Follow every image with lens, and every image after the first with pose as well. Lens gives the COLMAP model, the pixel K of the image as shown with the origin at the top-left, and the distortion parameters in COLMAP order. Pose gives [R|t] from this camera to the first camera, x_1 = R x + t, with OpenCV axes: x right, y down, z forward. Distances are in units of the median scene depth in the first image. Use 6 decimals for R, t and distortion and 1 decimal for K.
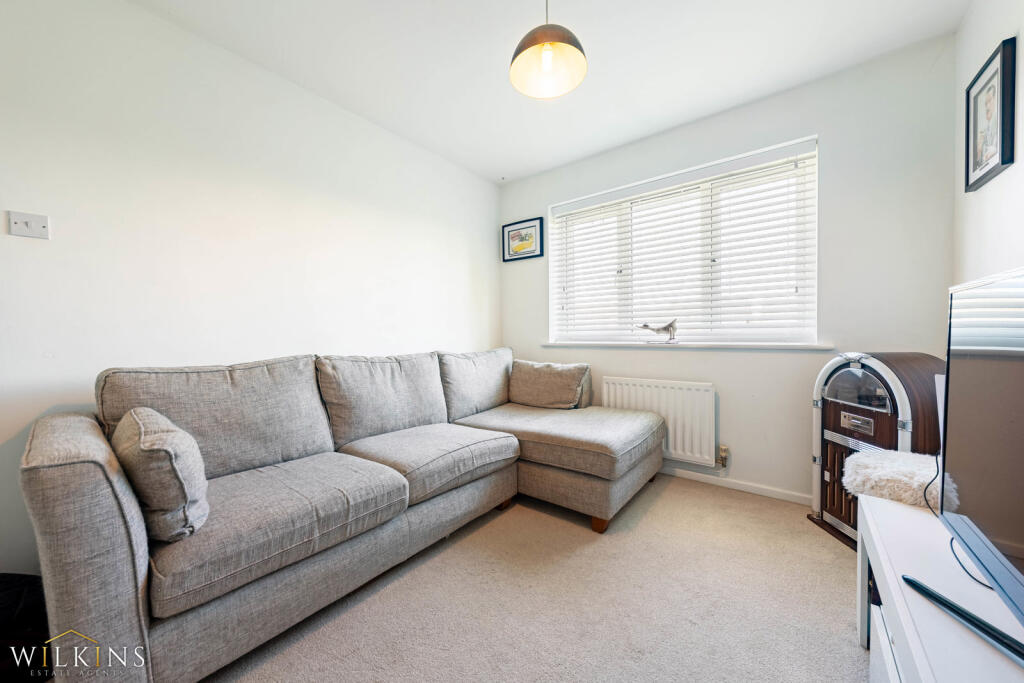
lens RADIAL K [[358.5, 0, 509.8], [0, 358.5, 342.6], [0, 0, 1]] dist [-0.002021, -0.000216]
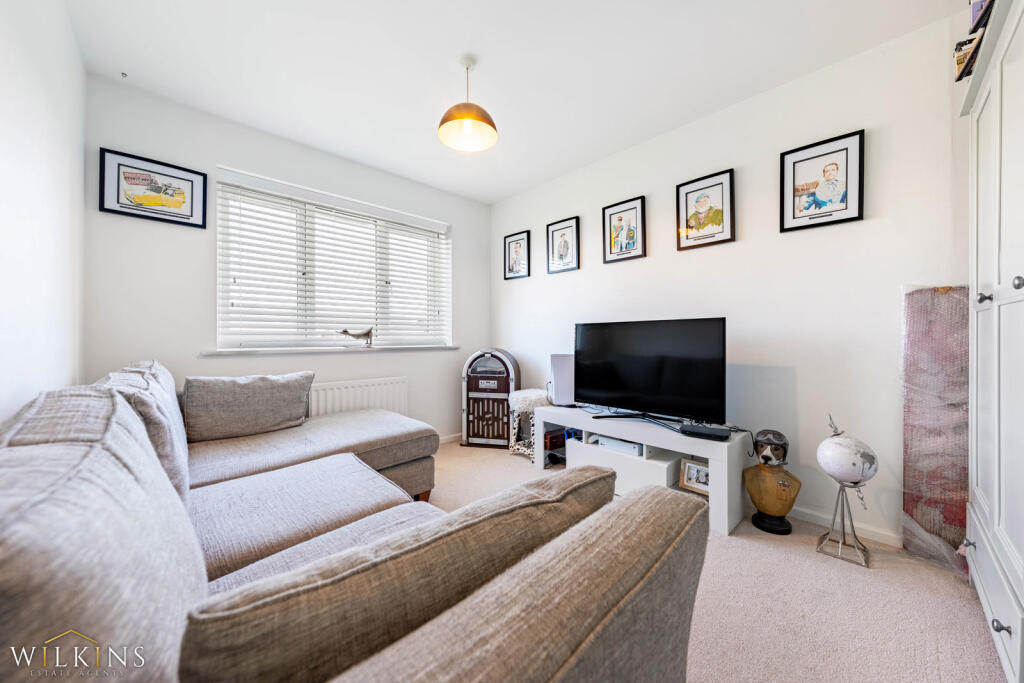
lens RADIAL K [[358.5, 0, 508.5], [0, 358.5, 338.7], [0, 0, 1]] dist [-0.002021, -0.000216]
pose [[0.146644, 0.008999, 0.989148, -0.626862], [0.022555, 0.999668, -0.012438, -0.001706], [-0.988932, 0.024134, 0.146392, 0.371451]]
